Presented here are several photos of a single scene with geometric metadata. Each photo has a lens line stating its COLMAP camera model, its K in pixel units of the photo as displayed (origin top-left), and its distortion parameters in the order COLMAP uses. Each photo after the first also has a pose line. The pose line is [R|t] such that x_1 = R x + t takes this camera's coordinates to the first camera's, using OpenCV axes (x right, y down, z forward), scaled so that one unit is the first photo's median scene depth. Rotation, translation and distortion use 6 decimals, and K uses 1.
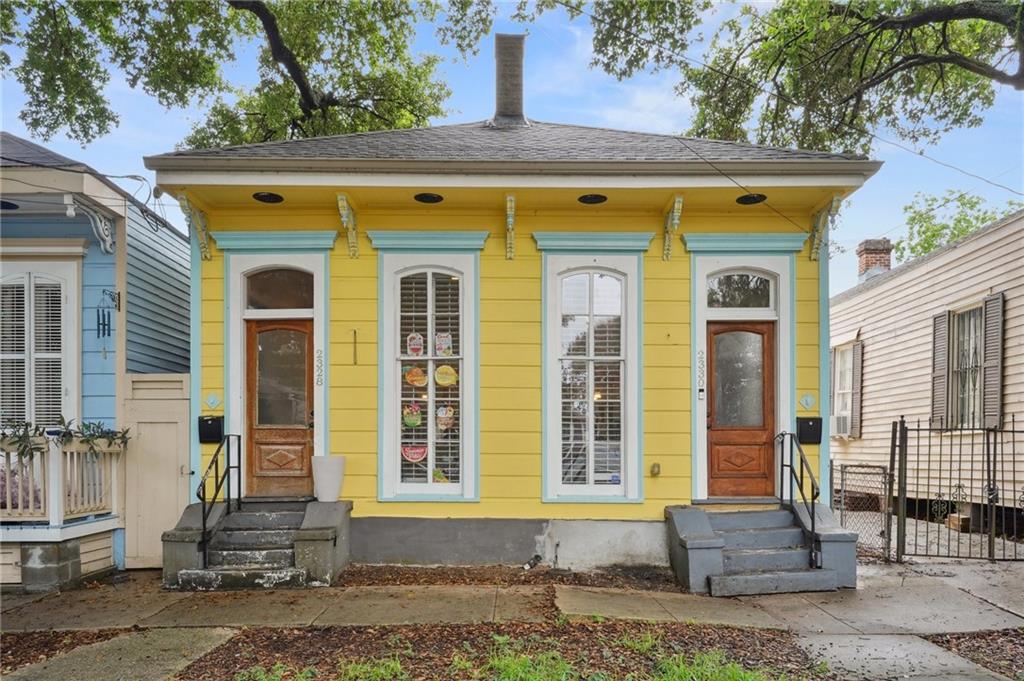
lens RADIAL K [[678.1, 0, 512.0], [0, 678.1, 340.5], [0, 0, 1]] dist [0.046413, -0.036554]
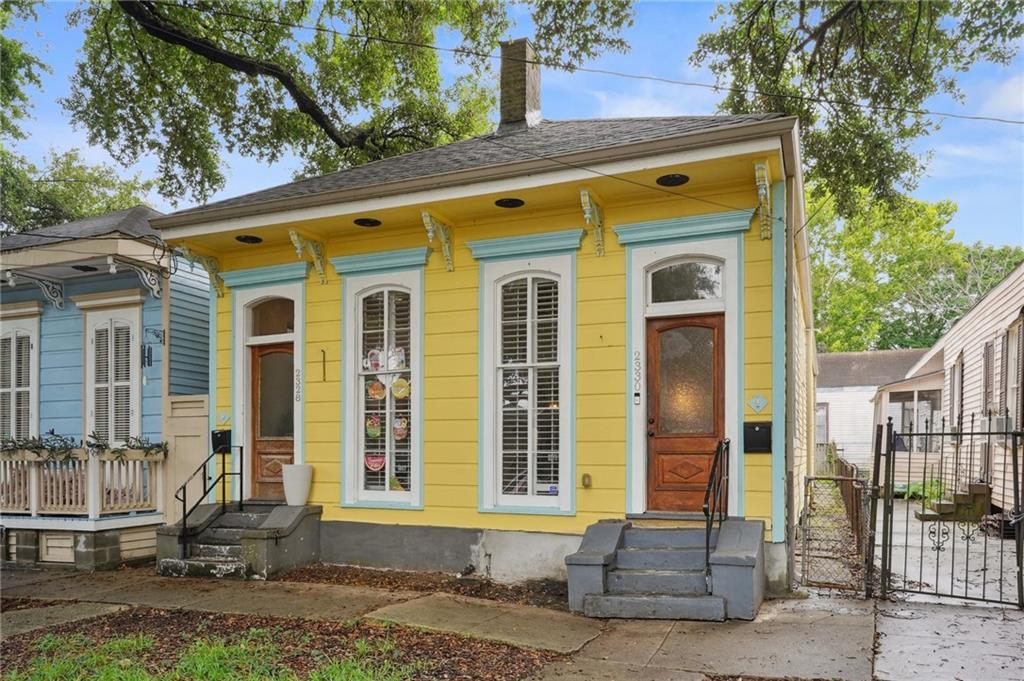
lens RADIAL K [[725.8, 0, 512.0], [0, 725.8, 340.5], [0, 0, 1]] dist [0.032865, 0.002308]
pose [[0.921875, -0.060439, -0.382746, 0.505223], [0.061260, 0.998071, -0.010054, 0.000168], [0.382615, -0.014179, 0.923799, 0.034642]]
